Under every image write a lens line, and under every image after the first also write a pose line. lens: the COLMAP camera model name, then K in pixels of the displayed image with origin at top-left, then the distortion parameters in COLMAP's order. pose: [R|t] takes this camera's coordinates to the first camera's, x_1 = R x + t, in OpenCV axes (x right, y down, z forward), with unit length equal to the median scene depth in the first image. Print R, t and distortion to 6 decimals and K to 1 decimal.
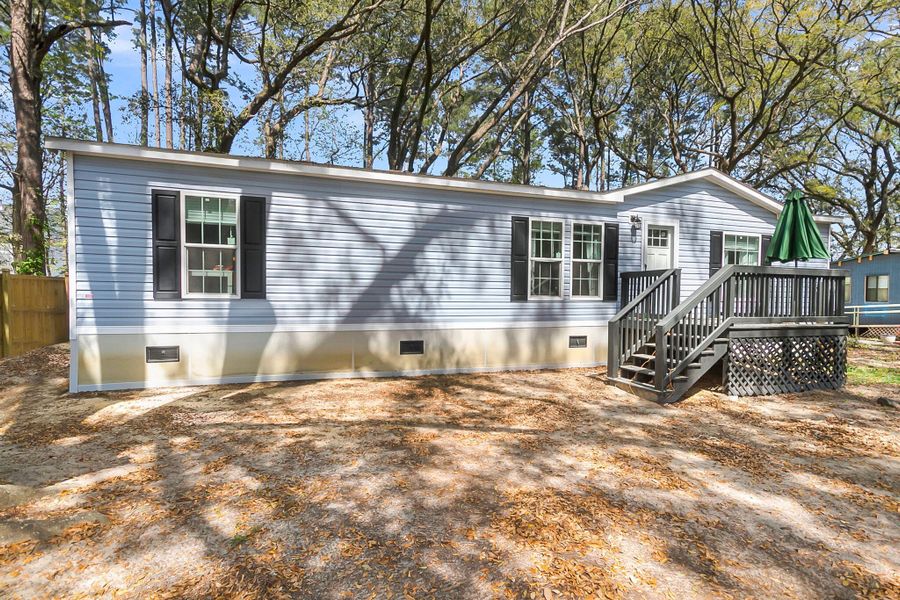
lens RADIAL K [[356.1, 0, 450.0], [0, 356.1, 300.0], [0, 0, 1]] dist [0.001675, 0.000189]
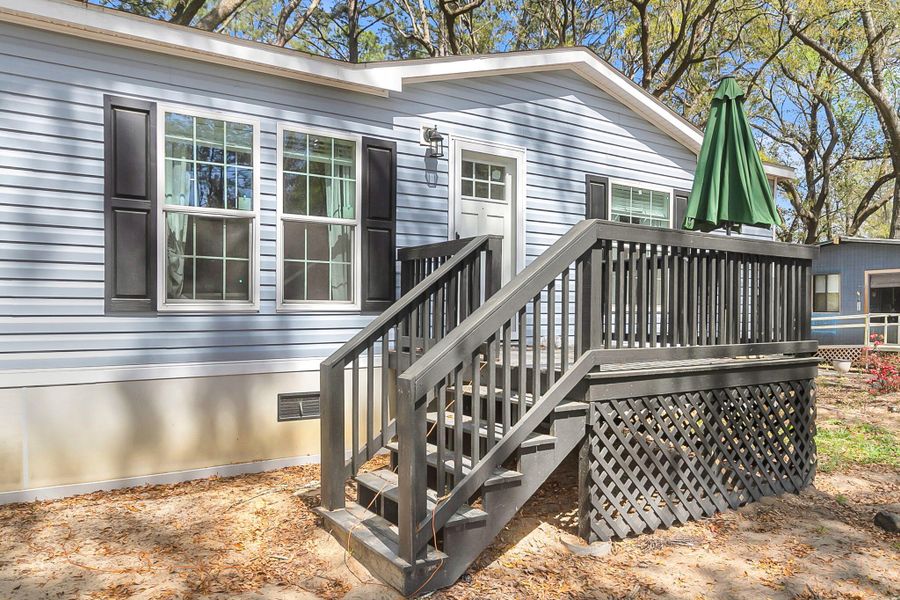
lens RADIAL K [[433.0, 0, 454.8], [0, 433.0, 308.7], [0, 0, 1]] dist [-0.003188, 0.000042]
pose [[0.979018, -0.002971, 0.203752, 0.433431], [0.005532, 0.999913, -0.012005, 0.005653], [-0.203698, 0.012880, 0.978949, 0.446174]]
